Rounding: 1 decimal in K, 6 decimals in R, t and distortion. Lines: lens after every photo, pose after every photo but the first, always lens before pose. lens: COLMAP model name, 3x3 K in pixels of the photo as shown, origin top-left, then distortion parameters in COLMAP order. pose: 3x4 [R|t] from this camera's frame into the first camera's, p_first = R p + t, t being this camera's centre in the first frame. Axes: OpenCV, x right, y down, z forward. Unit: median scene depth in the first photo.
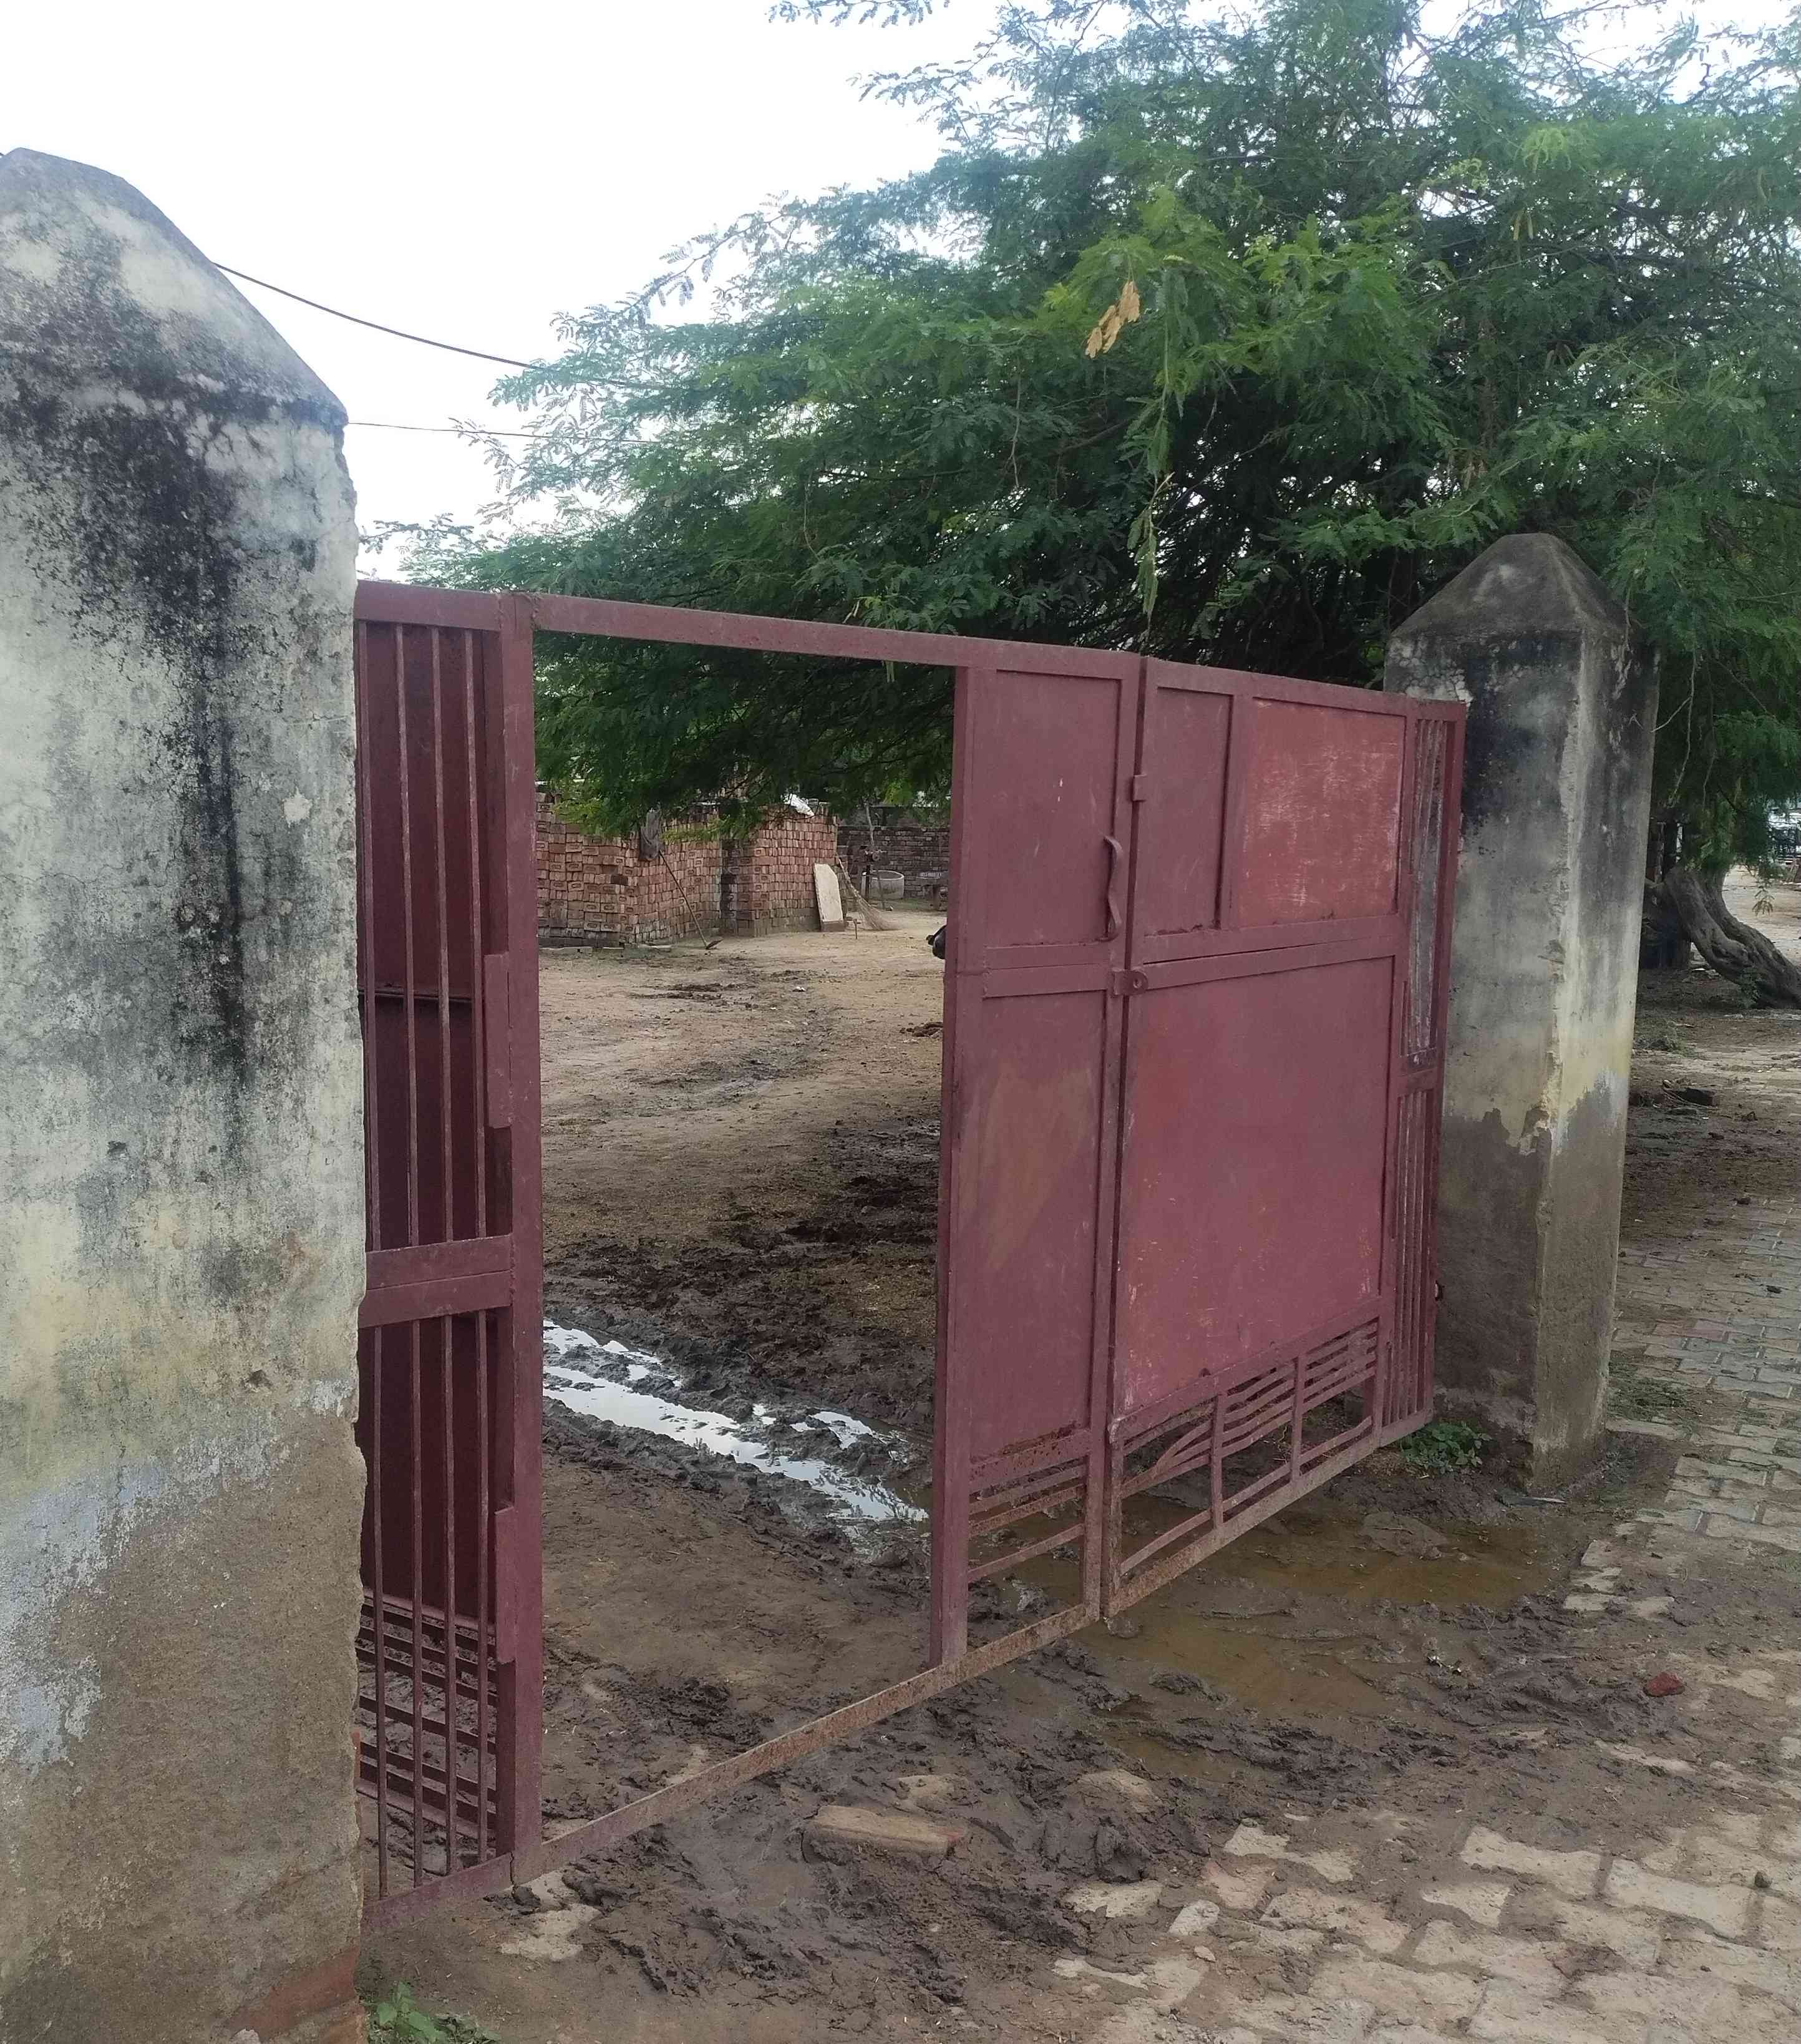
lens RADIAL K [[1860.1, 0, 830.3], [0, 1860.1, 1038.7], [0, 0, 1]] dist [0.041675, -0.061325]
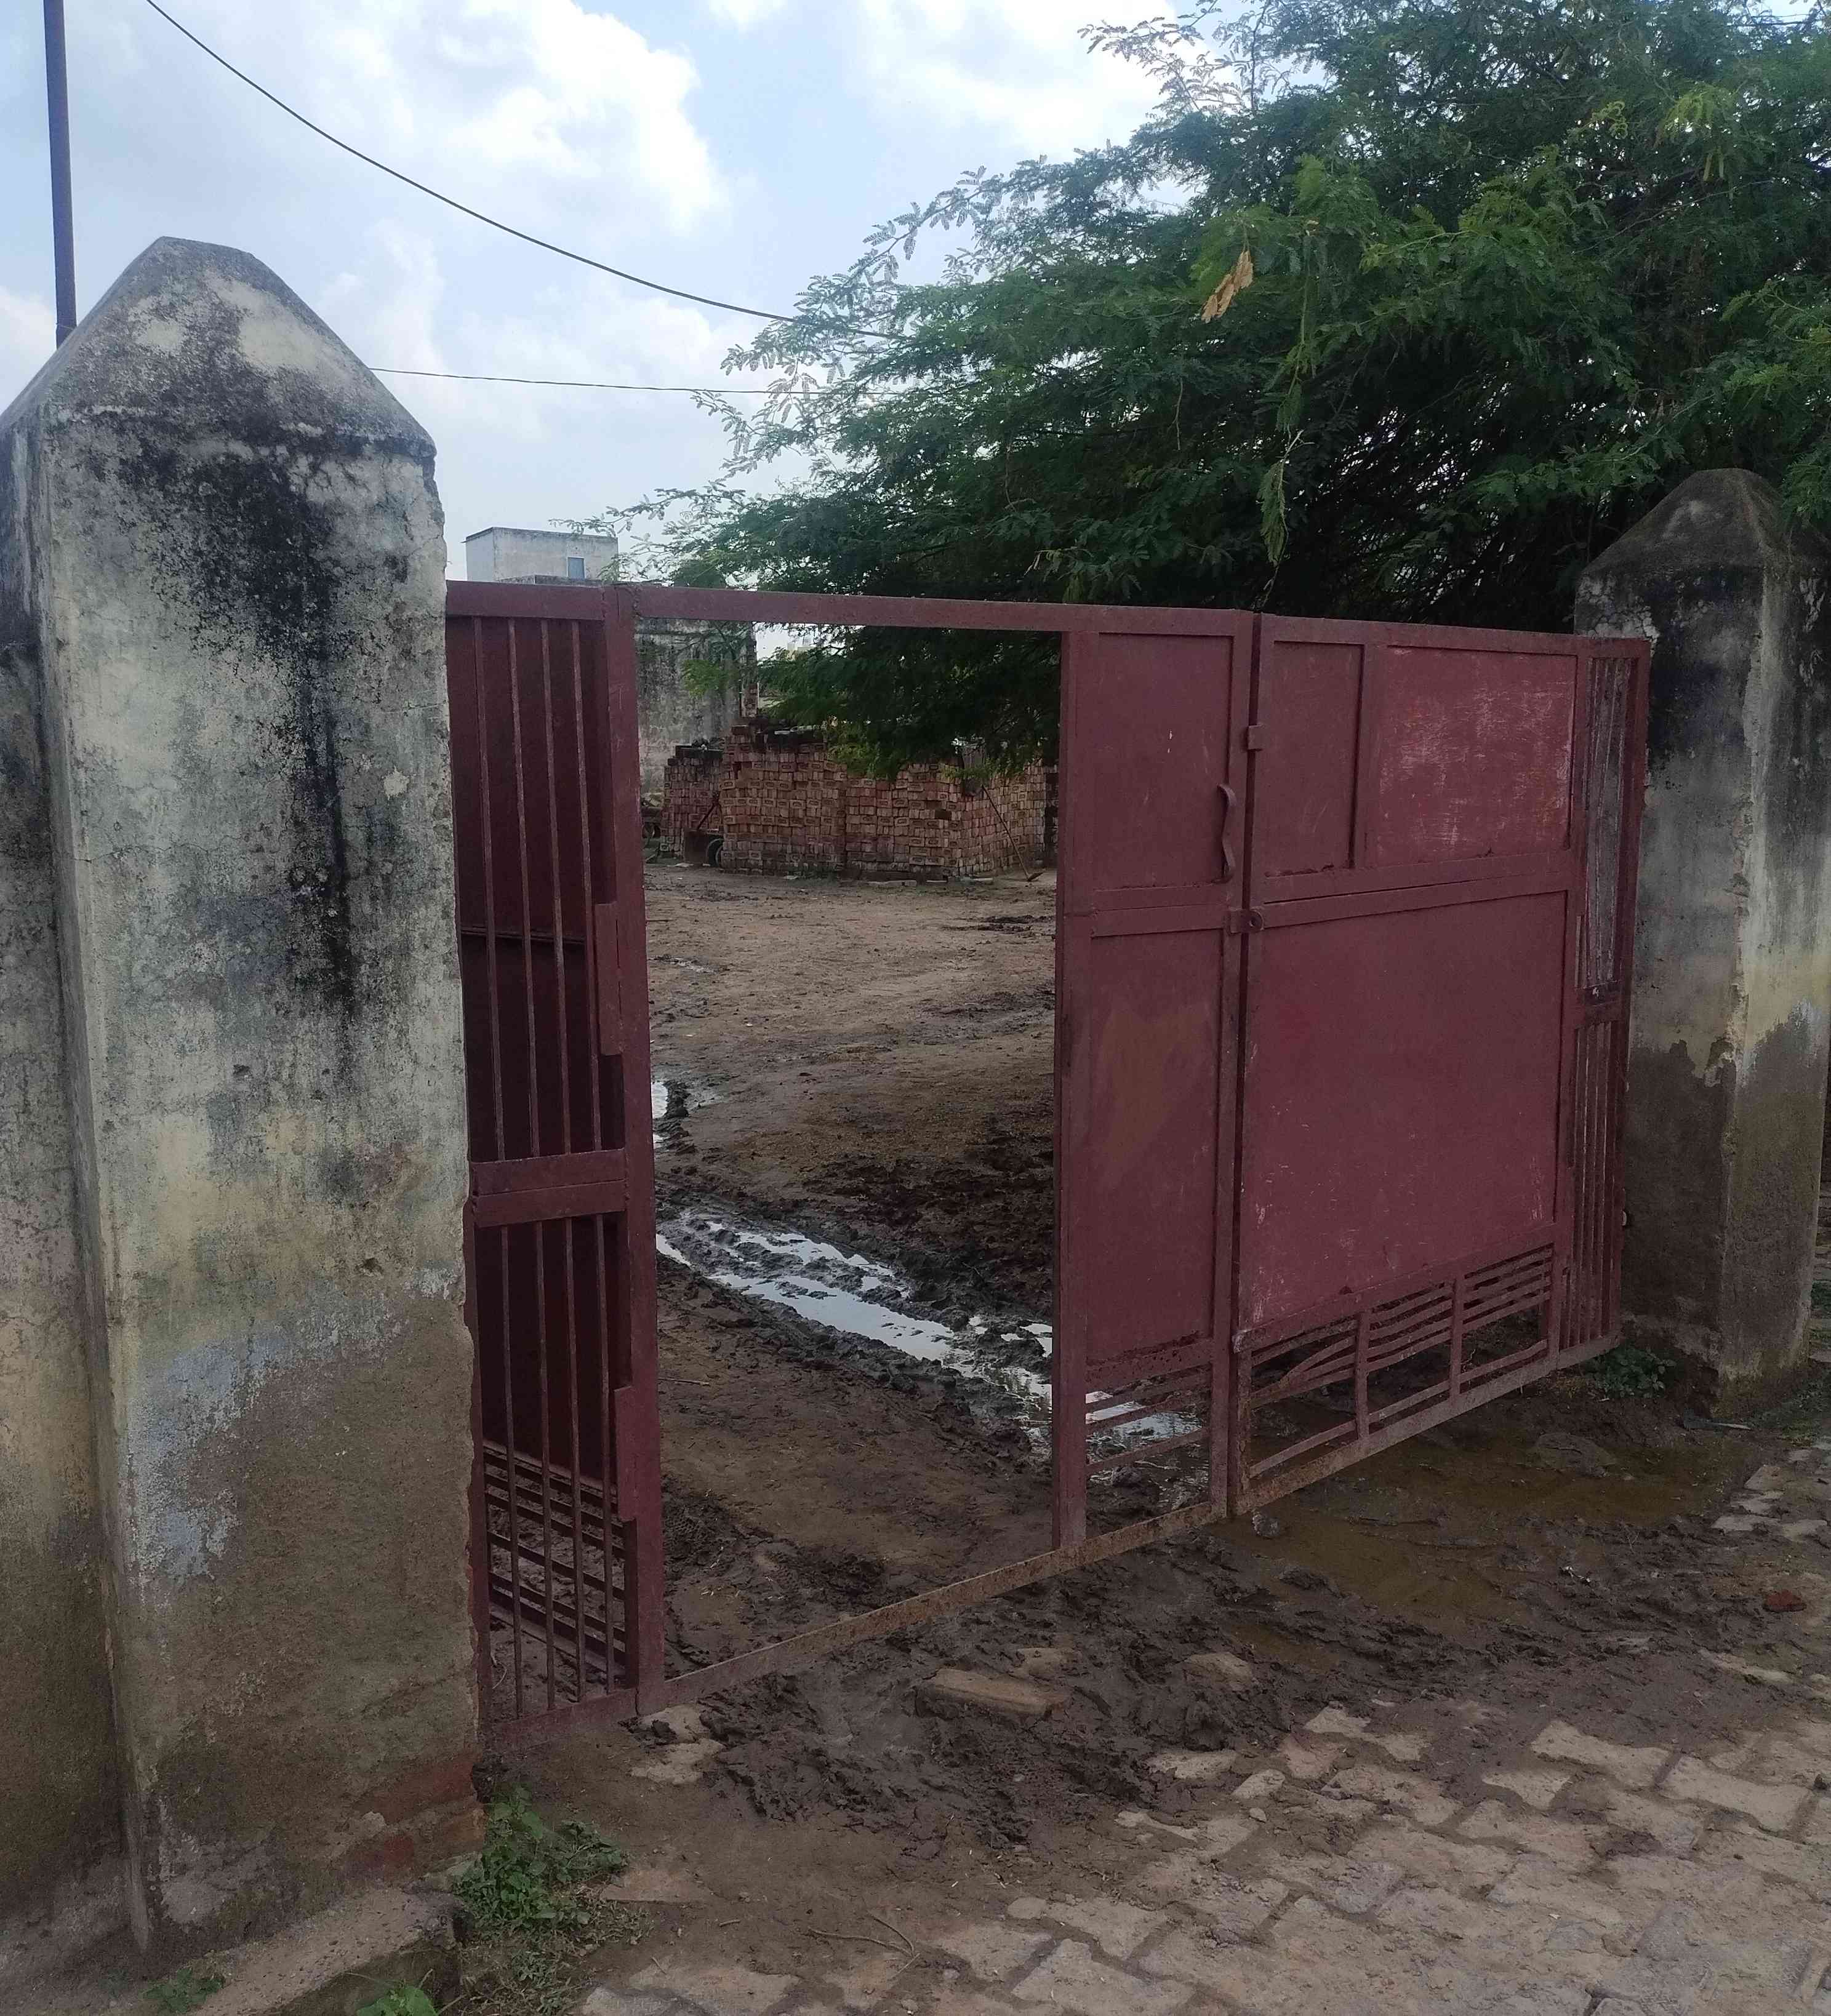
lens RADIAL K [[1819.7, 0, 907.4], [0, 1819.7, 1003.4], [0, 0, 1]] dist [0.053728, -0.081572]
pose [[0.990640, 0.000440, -0.136499, 0.112572], [0.002167, 0.999818, 0.018946, -0.003389], [0.136483, -0.019065, 0.990459, -0.060518]]
